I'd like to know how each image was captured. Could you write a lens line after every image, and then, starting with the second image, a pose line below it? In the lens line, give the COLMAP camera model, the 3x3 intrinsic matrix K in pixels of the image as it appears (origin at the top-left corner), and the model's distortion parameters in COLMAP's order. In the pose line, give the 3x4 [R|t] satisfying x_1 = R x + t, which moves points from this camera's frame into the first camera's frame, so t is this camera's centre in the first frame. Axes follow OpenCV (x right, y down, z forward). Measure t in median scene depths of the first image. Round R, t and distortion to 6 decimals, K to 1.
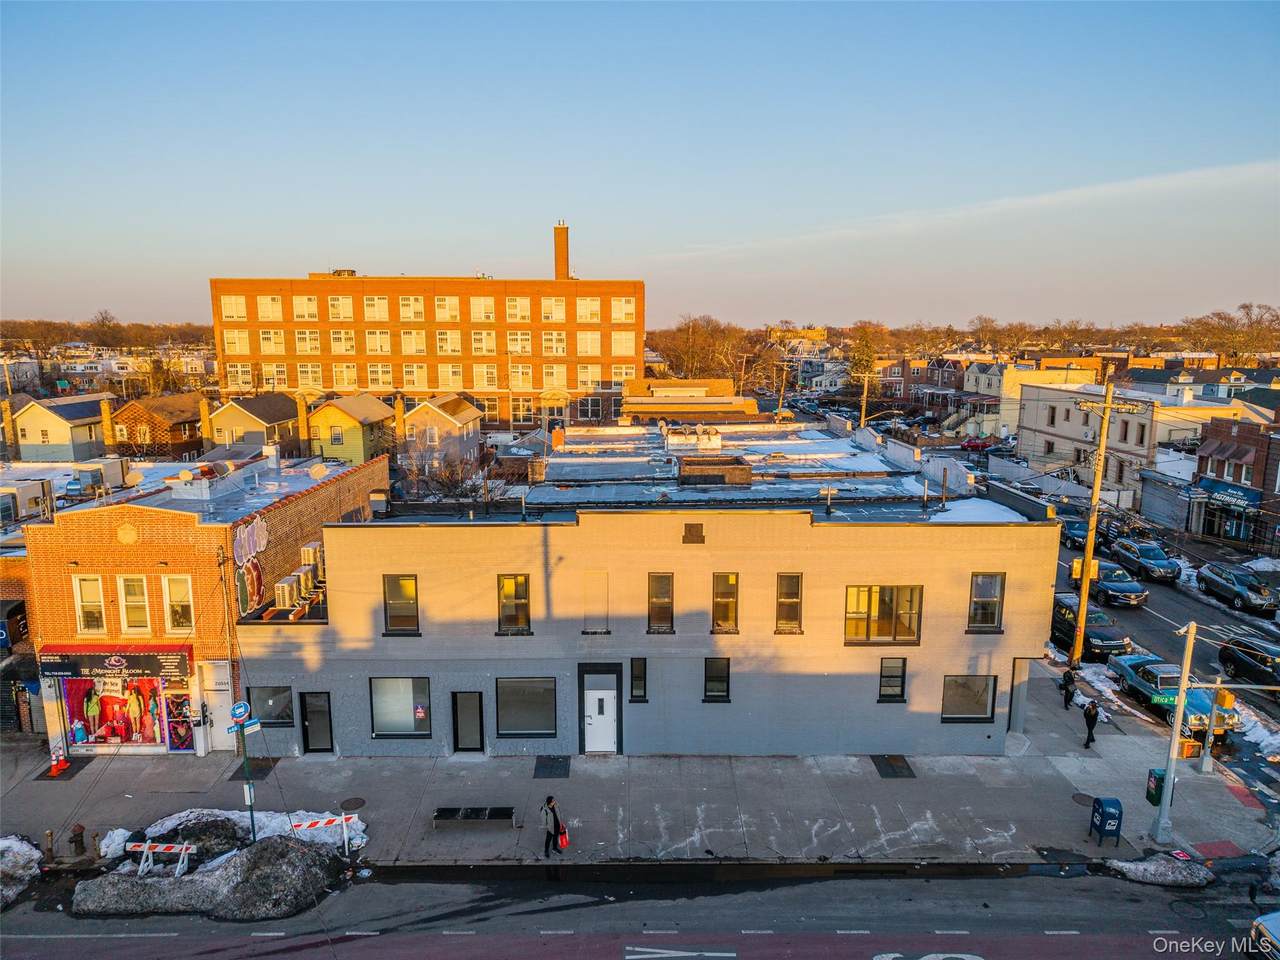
lens RADIAL K [[854.5, 0, 640.0], [0, 854.5, 480.0], [0, 0, 1]] dist [0.042838, -0.026224]
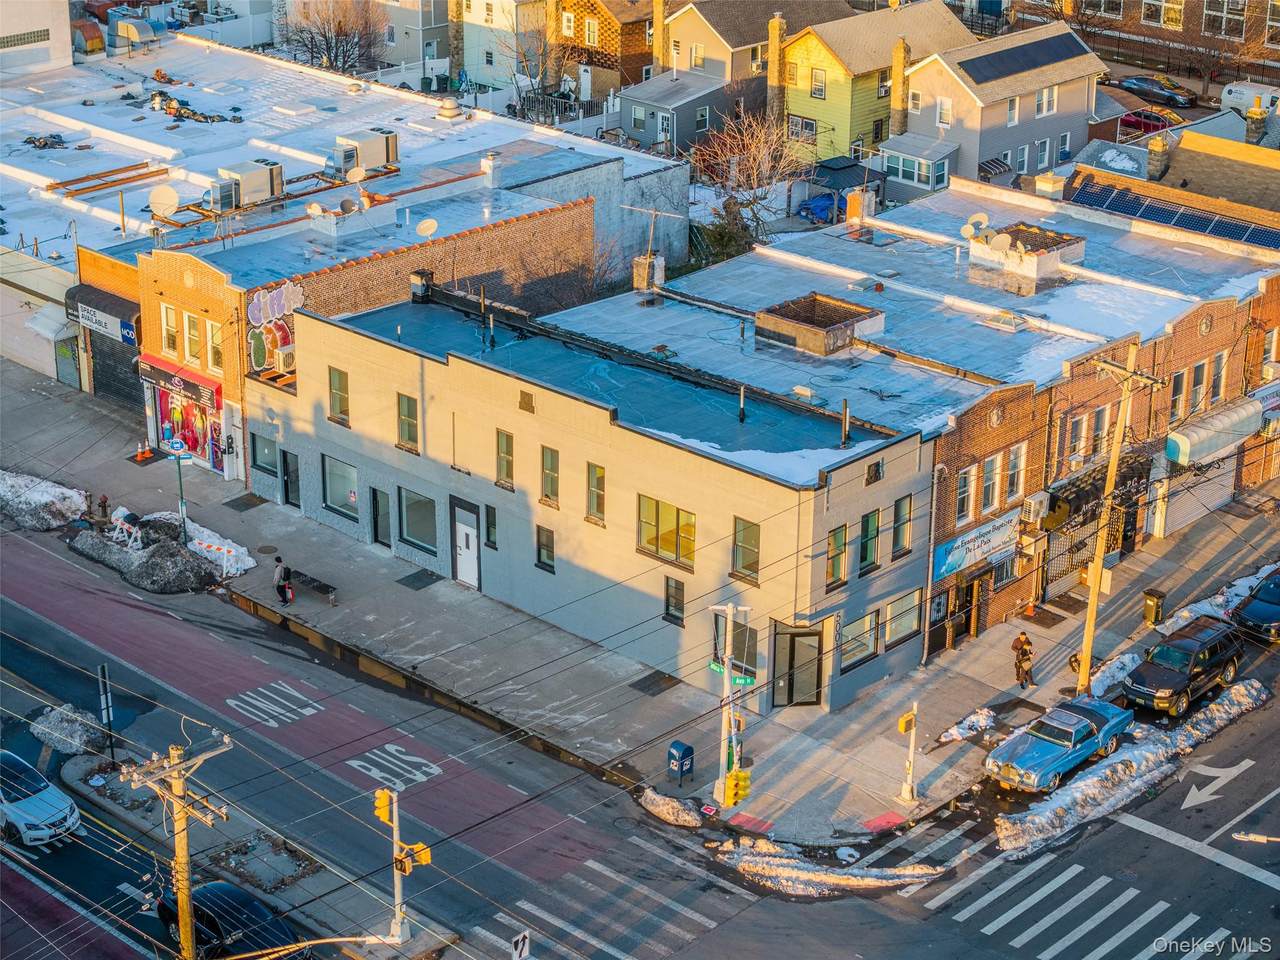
lens RADIAL K [[2555.3, 0, 640.0], [0, 2555.3, 480.0], [0, 0, 1]] dist [-0.013672, -0.140287]
pose [[0.718789, 0.273025, -0.639374, 2.055600], [-0.127826, 0.955883, 0.264478, -0.646189], [0.683376, -0.108375, 0.721978, -1.068242]]
